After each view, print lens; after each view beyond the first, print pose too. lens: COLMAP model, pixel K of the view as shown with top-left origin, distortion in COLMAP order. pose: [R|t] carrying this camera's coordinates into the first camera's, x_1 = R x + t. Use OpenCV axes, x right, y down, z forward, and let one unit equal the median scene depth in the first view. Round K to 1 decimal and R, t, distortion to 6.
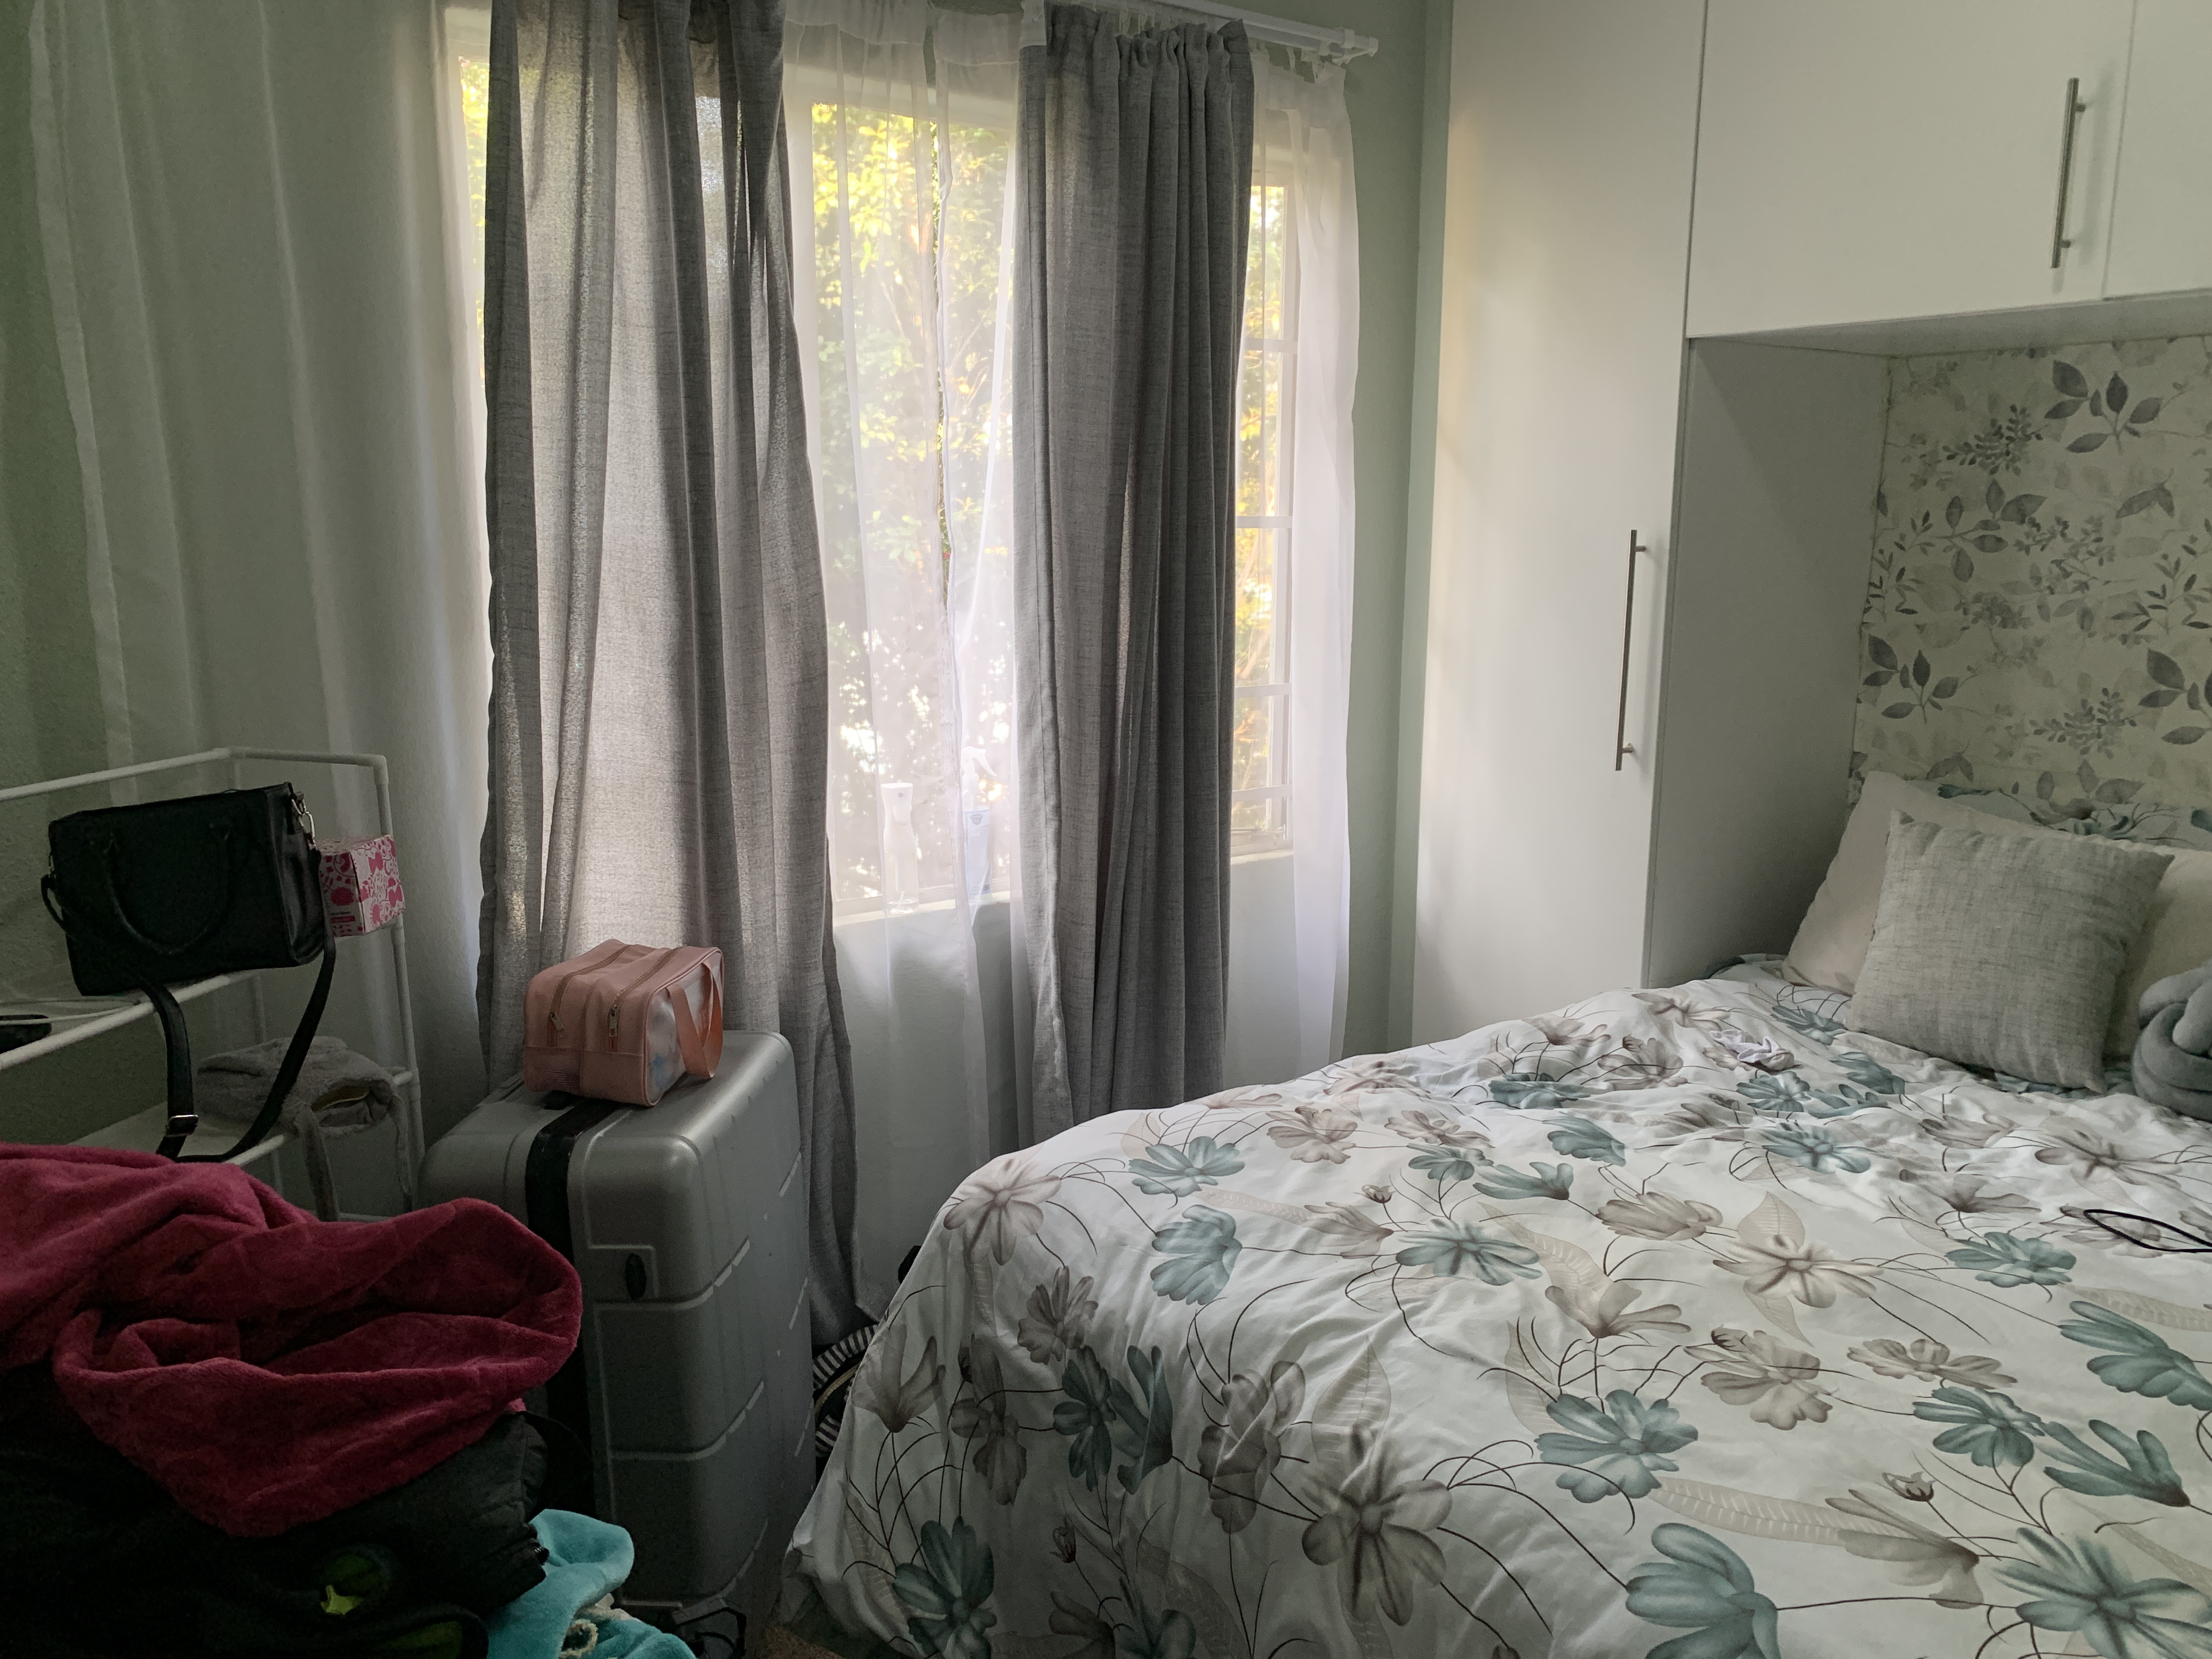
lens RADIAL K [[1707.8, 0, 1098.8], [0, 1707.8, 843.1], [0, 0, 1]] dist [0.006205, 0.008553]
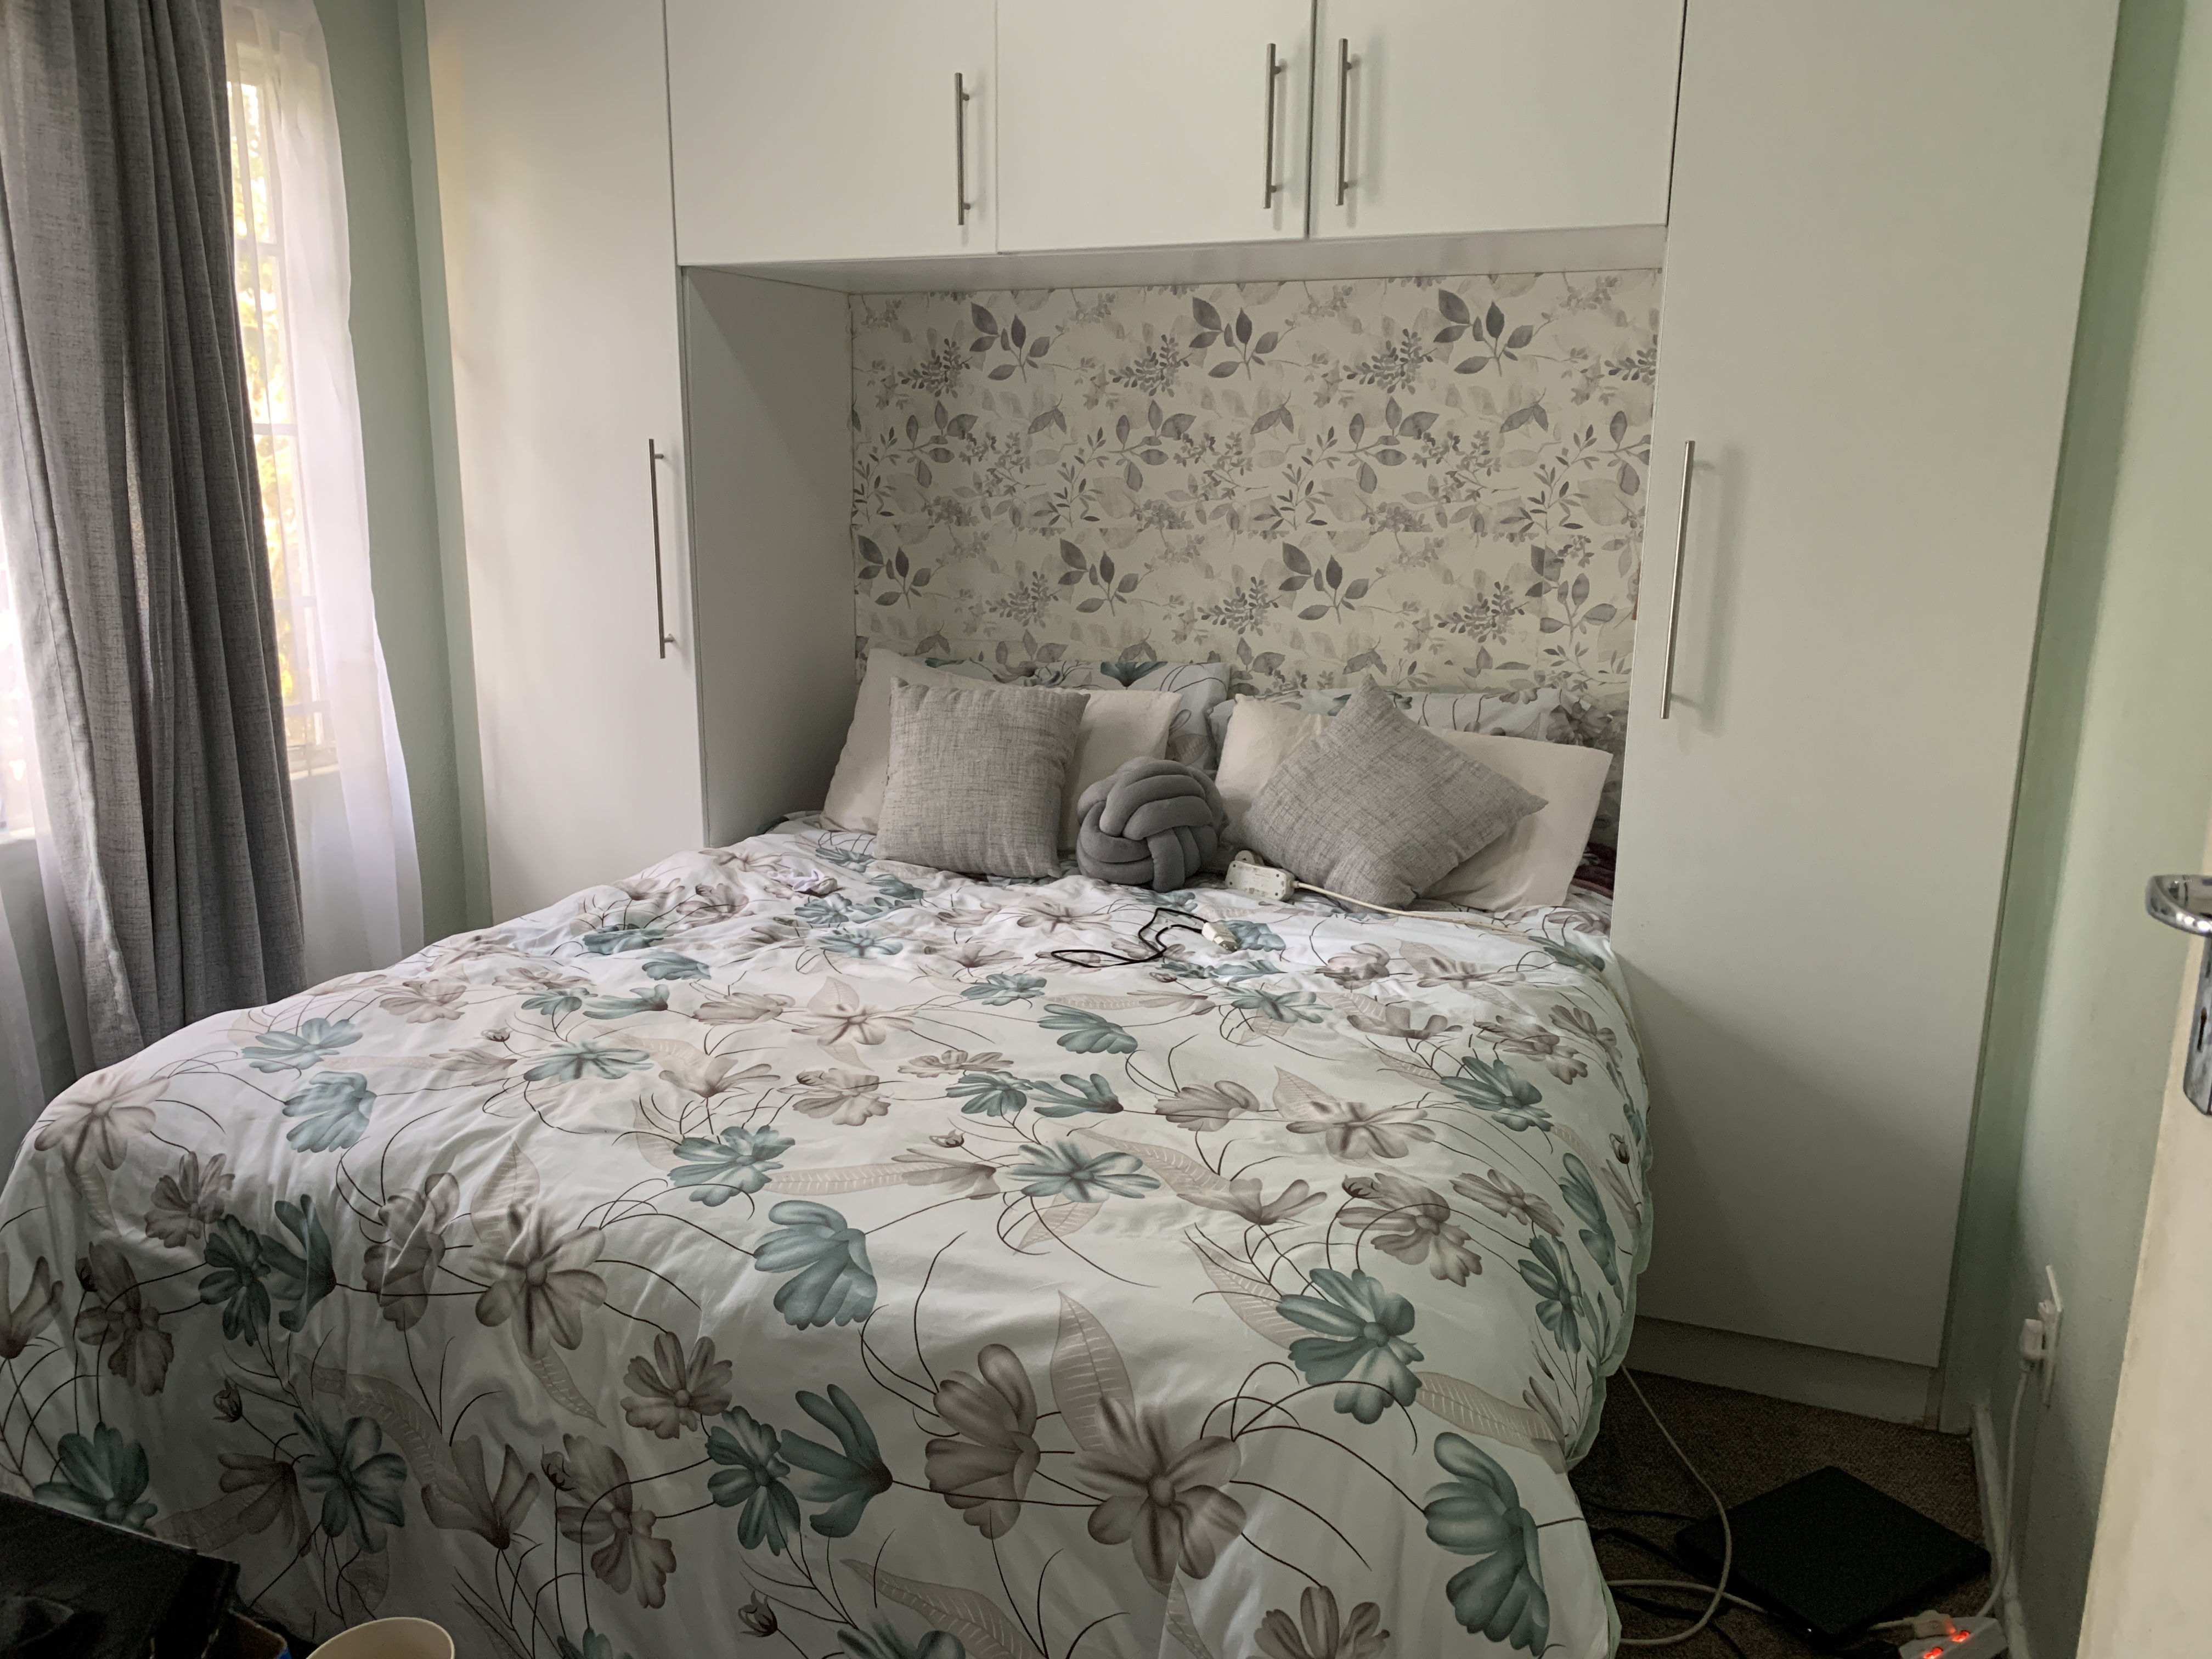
lens RADIAL K [[1667.9, 0, 1104.1], [0, 1667.9, 842.3], [0, 0, 1]] dist [0.001915, -0.003605]
pose [[0.845723, -0.117746, 0.520470, -0.048176], [0.096369, 0.993016, 0.068059, 0.045595], [-0.524848, -0.007402, 0.851164, -0.111380]]
